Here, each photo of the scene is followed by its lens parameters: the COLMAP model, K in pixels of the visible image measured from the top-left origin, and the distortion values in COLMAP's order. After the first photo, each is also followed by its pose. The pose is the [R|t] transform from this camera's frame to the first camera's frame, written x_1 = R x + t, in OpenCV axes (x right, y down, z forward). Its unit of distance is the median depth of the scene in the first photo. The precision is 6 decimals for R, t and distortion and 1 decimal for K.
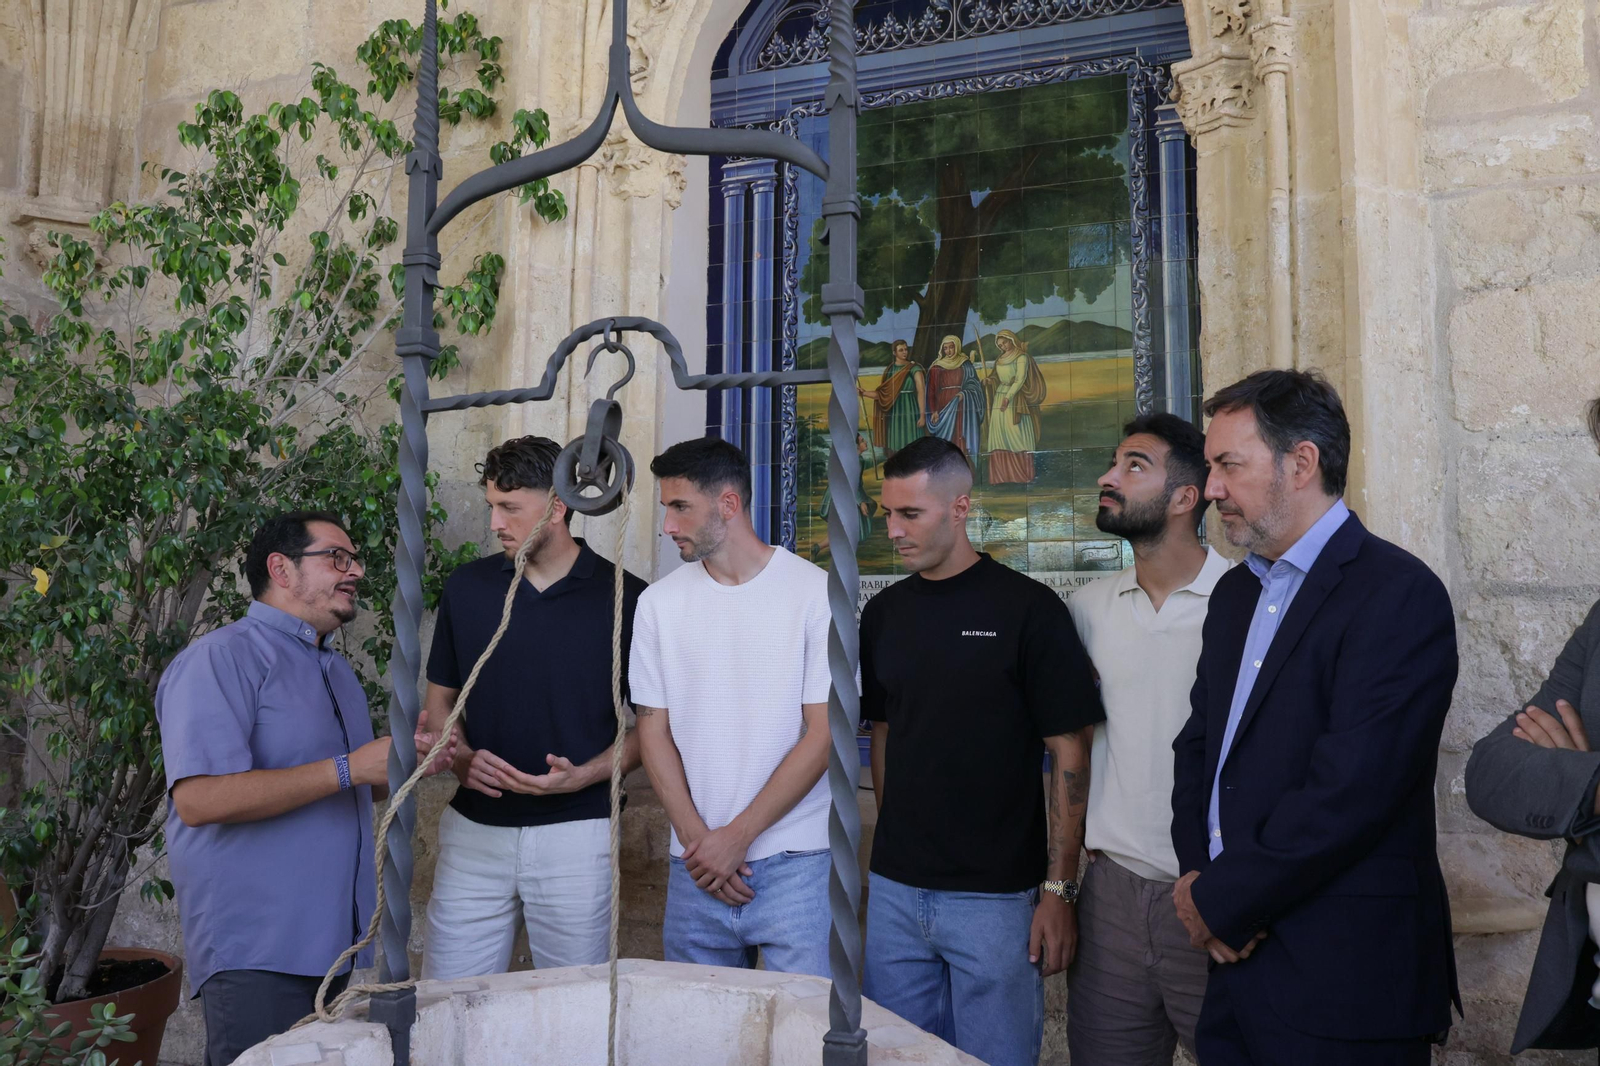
lens RADIAL K [[1256.5, 0, 800.0], [0, 1256.5, 533.0], [0, 0, 1]] dist [0.003001, -0.002911]
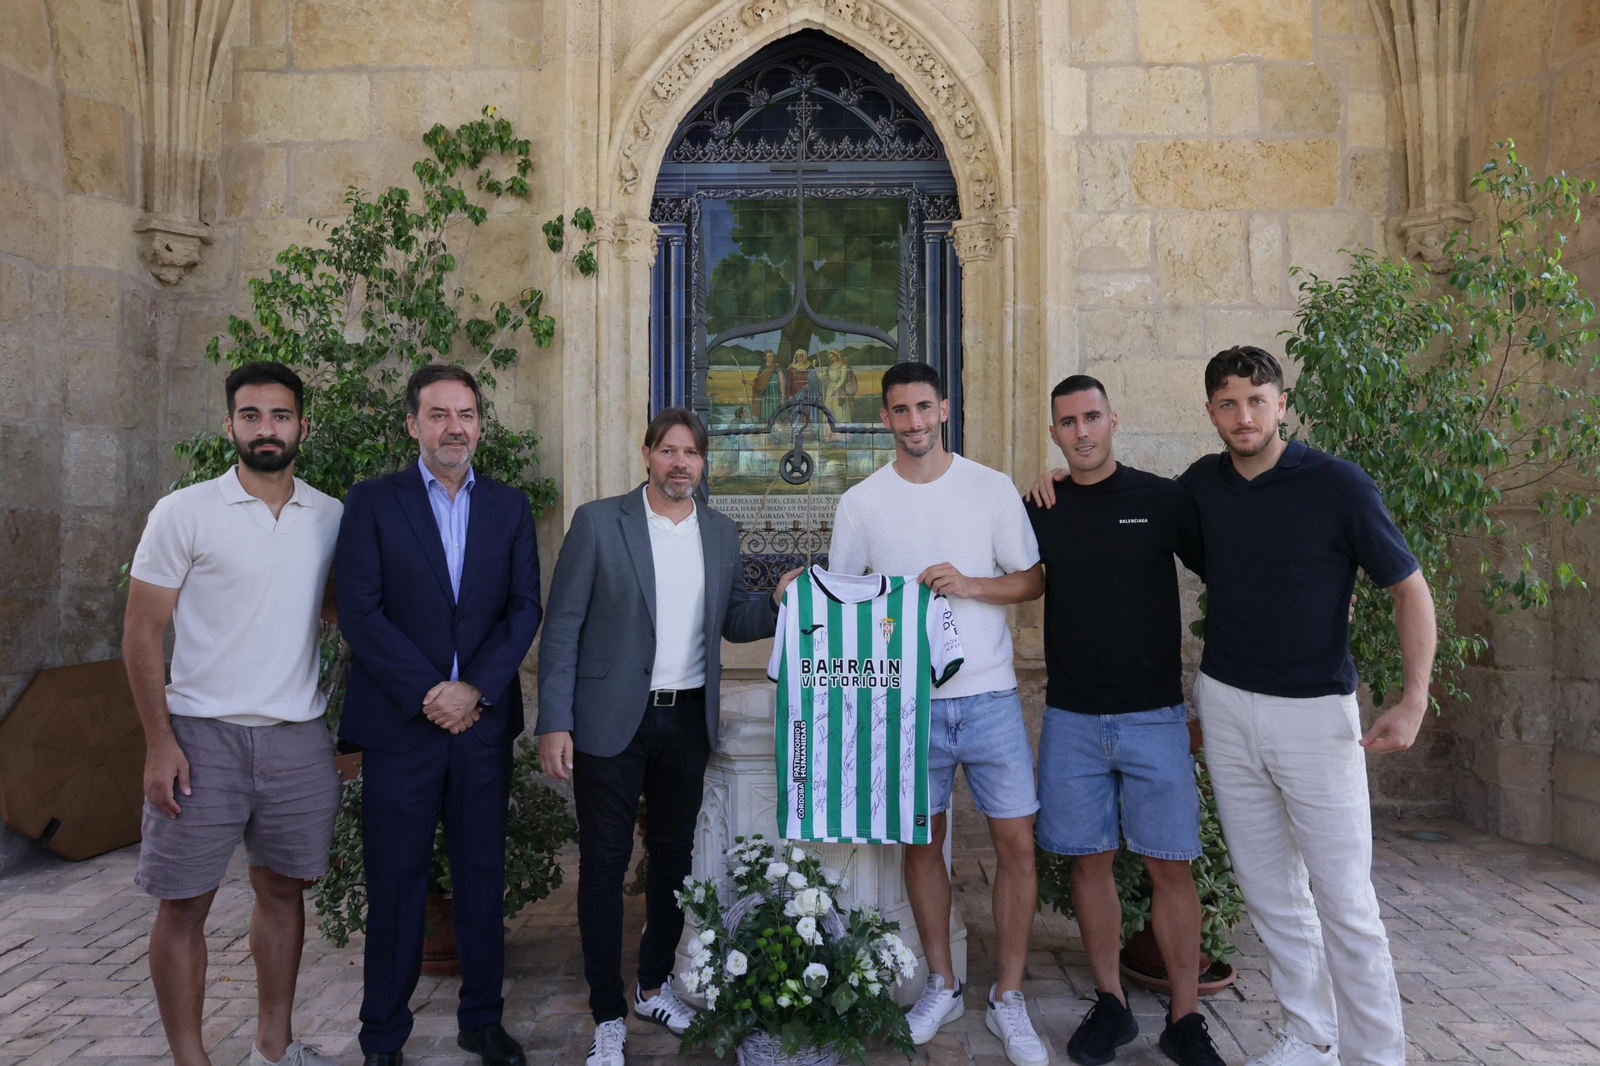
lens RADIAL K [[1176.5, 0, 797.6], [0, 1176.5, 553.5], [0, 0, 1]] dist [0.032324, -0.029433]
pose [[0.949395, -0.012751, 0.313827, -0.379685], [-0.020120, 0.994654, 0.101284, -0.048688], [-0.313441, -0.102472, 0.944063, -0.491735]]
